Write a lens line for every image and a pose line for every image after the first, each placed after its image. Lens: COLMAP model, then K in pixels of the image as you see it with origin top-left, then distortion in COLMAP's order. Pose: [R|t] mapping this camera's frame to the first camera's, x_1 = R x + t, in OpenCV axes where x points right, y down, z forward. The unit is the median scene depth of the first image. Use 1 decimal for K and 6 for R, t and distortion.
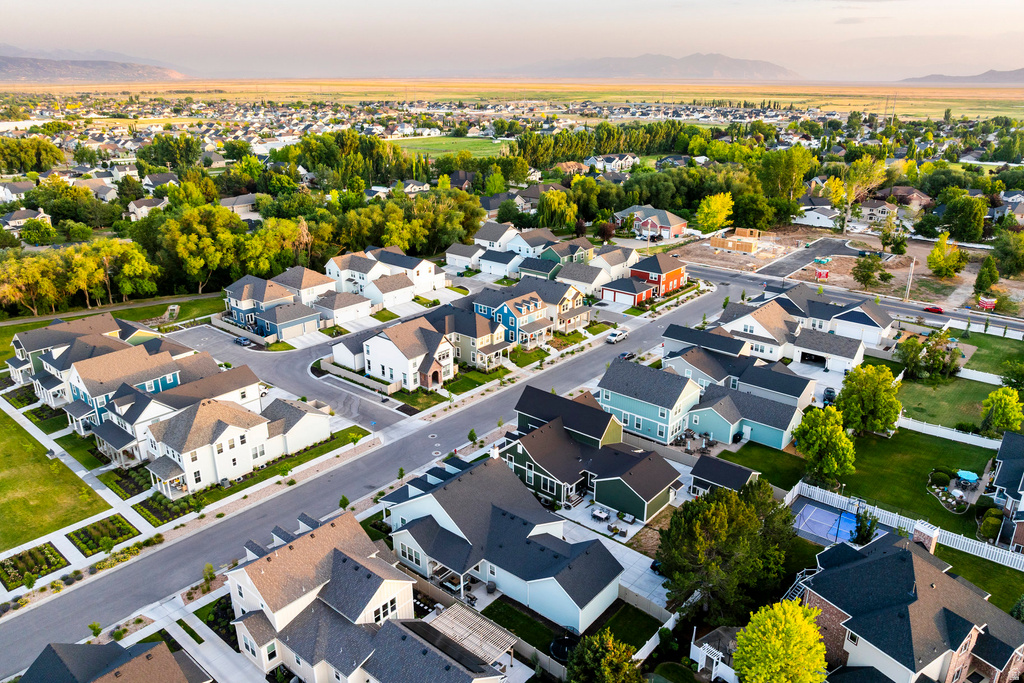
lens RADIAL K [[722.4, 0, 516.4], [0, 722.4, 340.4], [0, 0, 1]] dist [-0.031748, -0.007224]
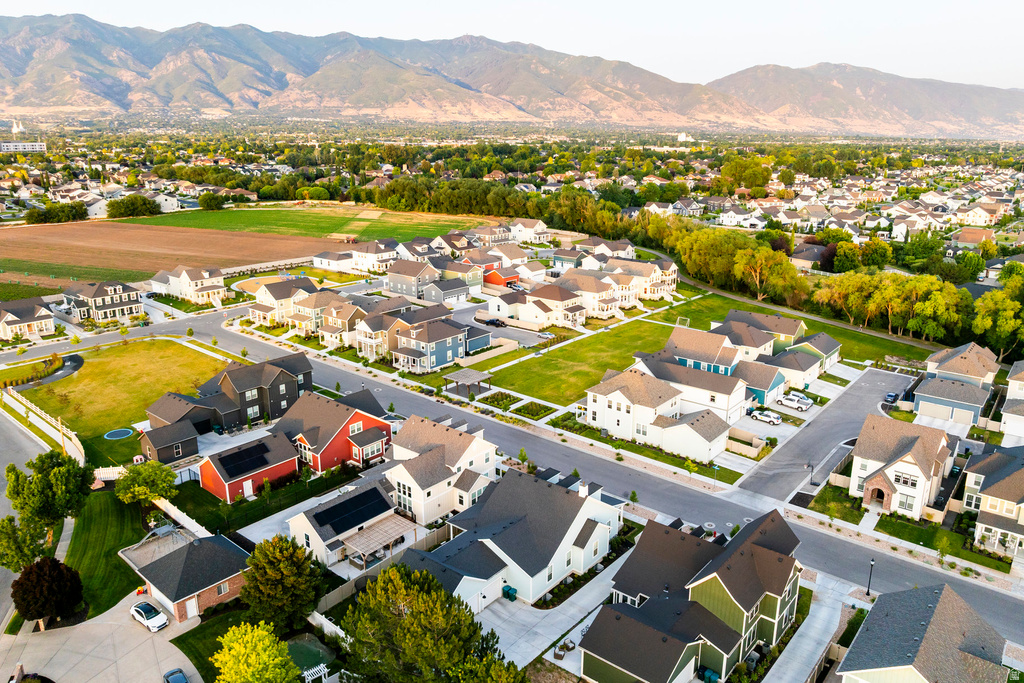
lens RADIAL K [[722.4, 0, 516.4], [0, 722.4, 340.4], [0, 0, 1]] dist [-0.031748, -0.007224]
pose [[0.004317, 0.272704, -0.962088, 0.469817], [-0.346553, 0.902884, 0.254367, -0.130155], [0.938021, 0.332316, 0.098404, 0.445487]]
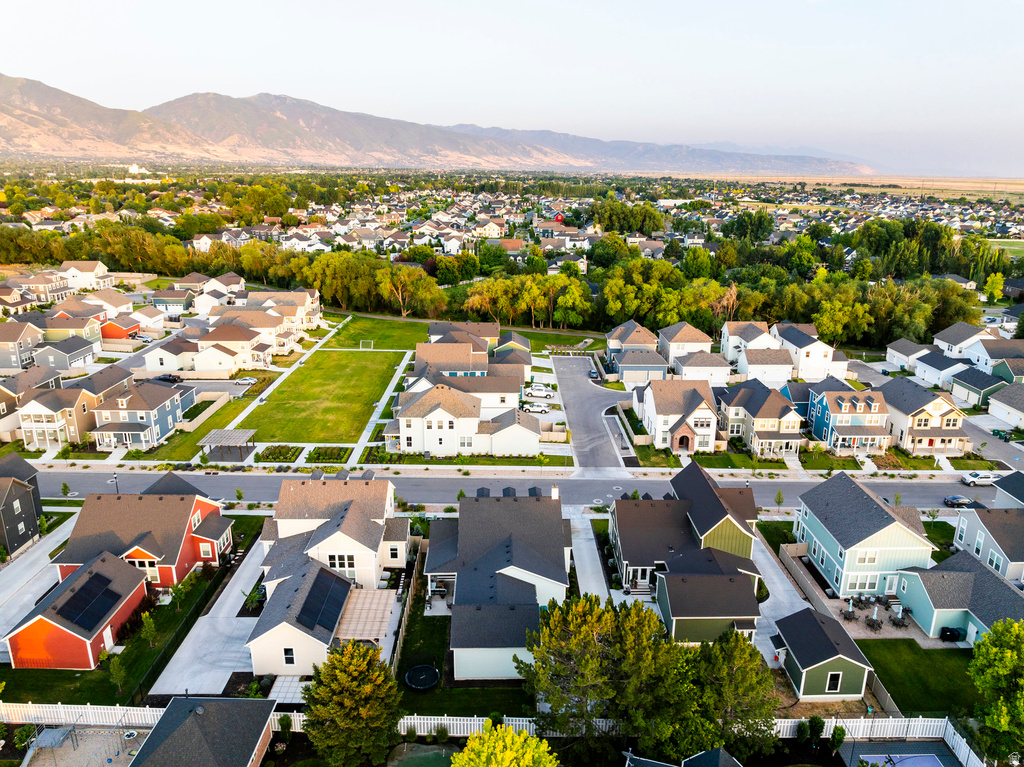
lens RADIAL K [[728.6, 0, 519.2], [0, 728.6, 385.6], [0, 0, 1]] dist [-0.030888, -0.001083]
pose [[0.653267, 0.219945, -0.724477, 0.344527], [-0.268097, 0.962076, 0.050332, -0.007458], [0.708072, 0.161350, 0.687459, 0.173463]]
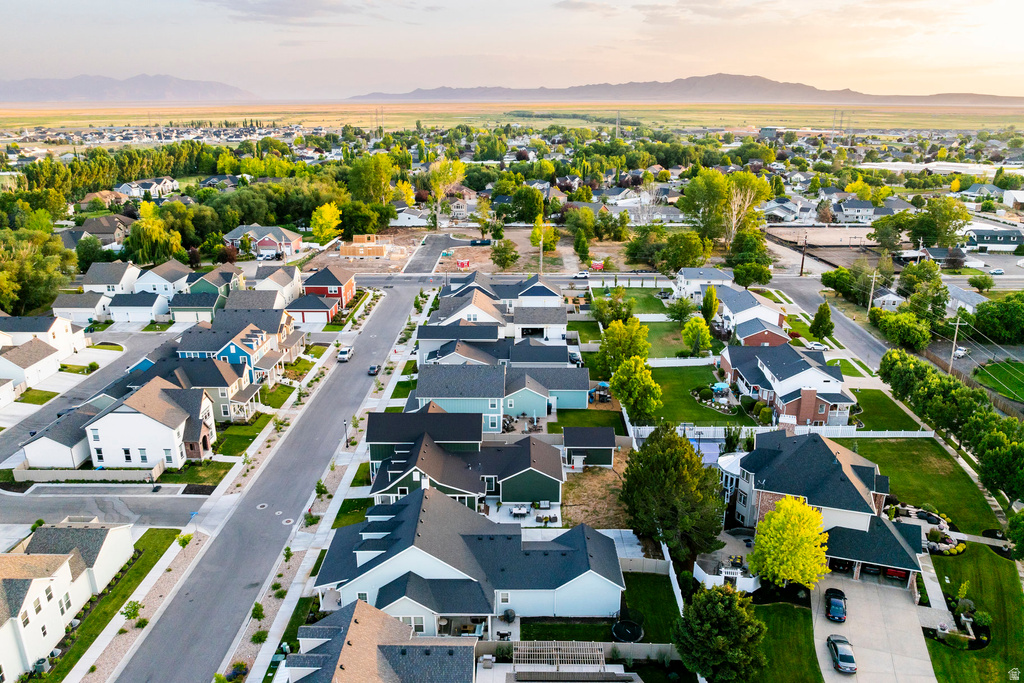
lens RADIAL K [[722.4, 0, 516.4], [0, 722.4, 340.4], [0, 0, 1]] dist [-0.031748, -0.007224]
pose [[0.770857, -0.203853, 0.603510, -0.259318], [0.219412, 0.974407, 0.048881, -0.020120], [-0.598029, 0.094737, 0.795856, 0.121073]]
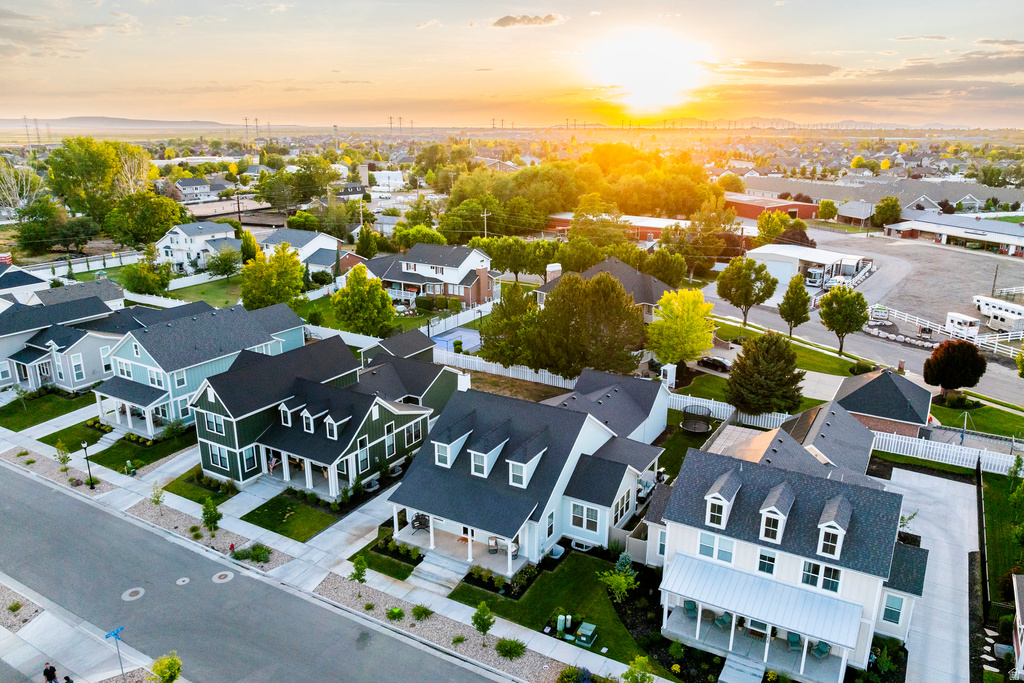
lens RADIAL K [[722.4, 0, 516.4], [0, 722.4, 340.4], [0, 0, 1]] dist [-0.031748, -0.007224]
pose [[-0.165596, -0.284591, 0.944238, -0.378617], [0.330887, 0.885923, 0.325044, -0.045431], [-0.929027, 0.366263, -0.052538, 0.567981]]
